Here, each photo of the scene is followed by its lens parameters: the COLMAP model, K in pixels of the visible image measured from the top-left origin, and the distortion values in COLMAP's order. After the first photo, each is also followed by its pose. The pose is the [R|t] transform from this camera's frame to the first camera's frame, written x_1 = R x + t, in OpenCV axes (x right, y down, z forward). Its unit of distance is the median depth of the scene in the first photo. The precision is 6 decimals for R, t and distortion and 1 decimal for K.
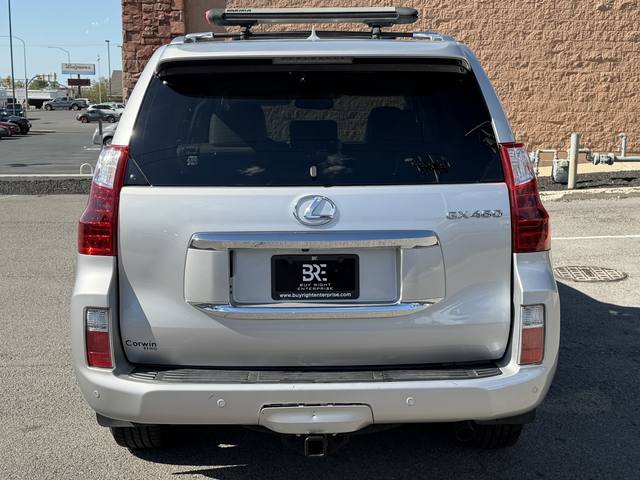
lens RADIAL K [[849.4, 0, 320.0], [0, 849.4, 240.0], [0, 0, 1]] dist [0.148265, -0.308105]
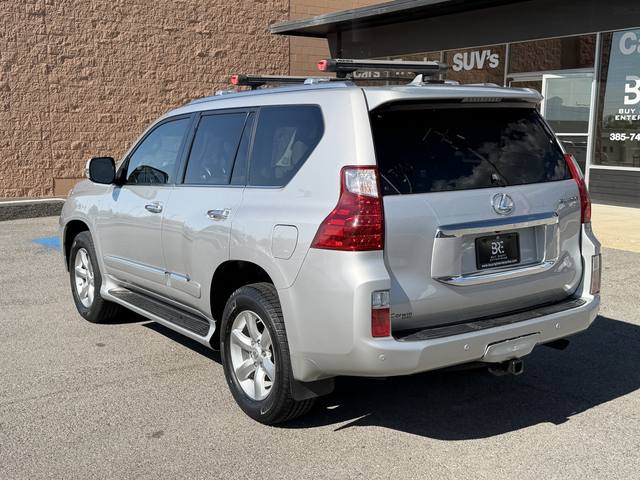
lens RADIAL K [[786.1, 0, 320.0], [0, 786.1, 240.0], [0, 0, 1]] dist [0.095265, -0.040546]
pose [[0.824327, -0.085631, 0.559601, -0.741860], [0.099990, 0.994976, 0.004961, -0.008182], [-0.557214, 0.051865, 0.828748, 0.050593]]
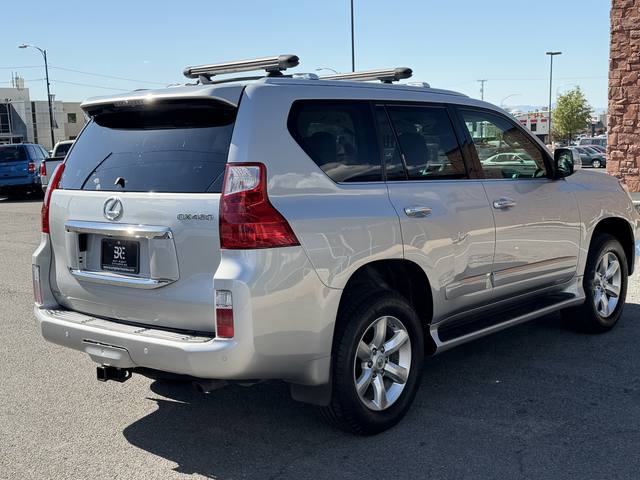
lens RADIAL K [[849.4, 0, 320.0], [0, 849.4, 240.0], [0, 0, 1]] dist [0.148265, -0.308105]
pose [[0.752710, 0.064358, -0.655199, 0.879760], [-0.085402, 0.996347, -0.000244, -0.008165], [0.652790, 0.056138, 0.755456, 0.105168]]
